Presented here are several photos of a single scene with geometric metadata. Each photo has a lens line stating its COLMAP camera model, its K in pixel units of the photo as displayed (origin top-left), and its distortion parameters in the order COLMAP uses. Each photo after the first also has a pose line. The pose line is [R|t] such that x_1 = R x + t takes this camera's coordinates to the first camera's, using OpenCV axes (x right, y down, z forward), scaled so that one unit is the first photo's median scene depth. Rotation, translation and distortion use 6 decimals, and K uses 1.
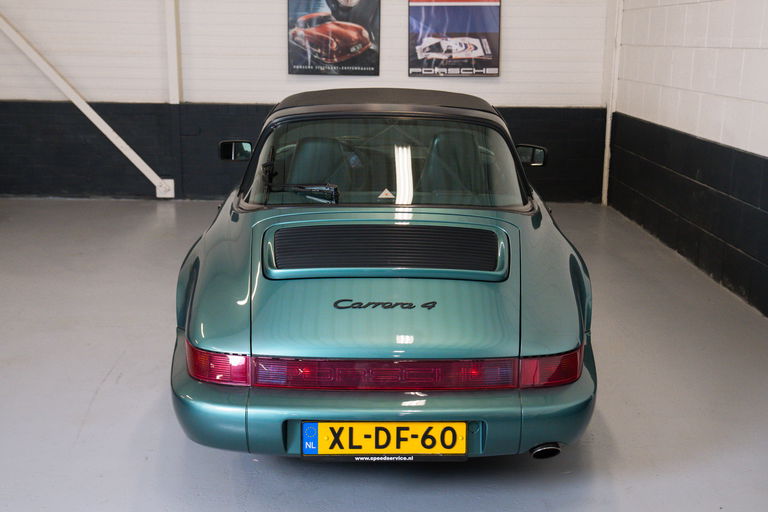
lens RADIAL K [[902.4, 0, 384.0], [0, 902.4, 256.0], [0, 0, 1]] dist [0.018651, 0.031931]
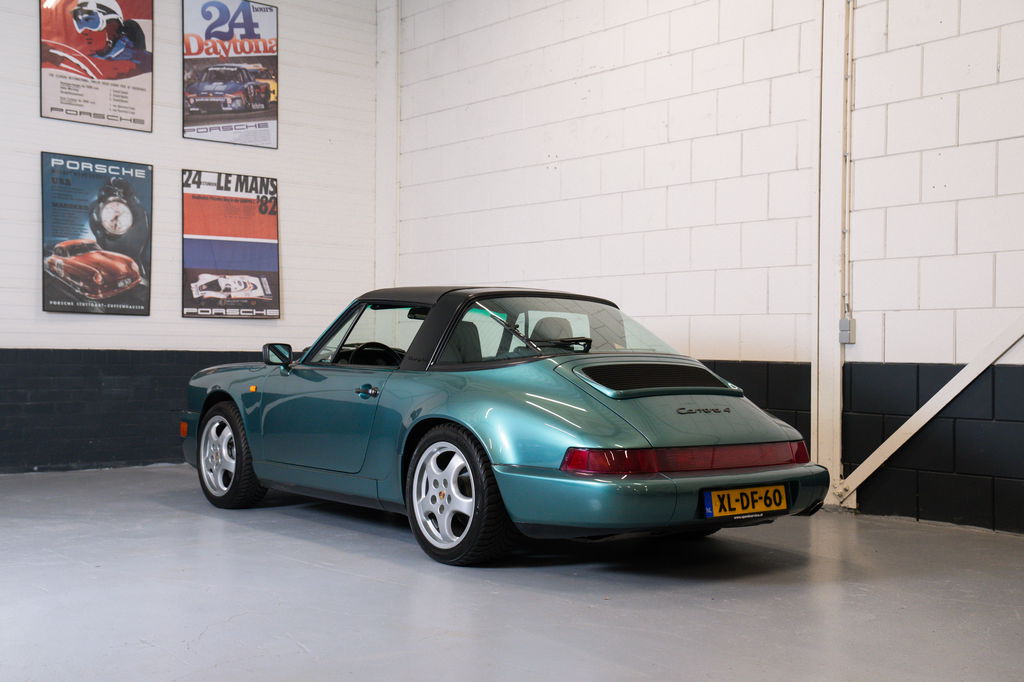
lens RADIAL K [[1242.4, 0, 495.0], [0, 1242.4, 345.0], [0, 0, 1]] dist [0.015704, 0.451593]
pose [[0.789982, 0.003042, 0.613123, -0.473722], [0.139887, 0.972719, -0.185065, 0.088882], [-0.596959, 0.231966, 0.768005, -0.080778]]
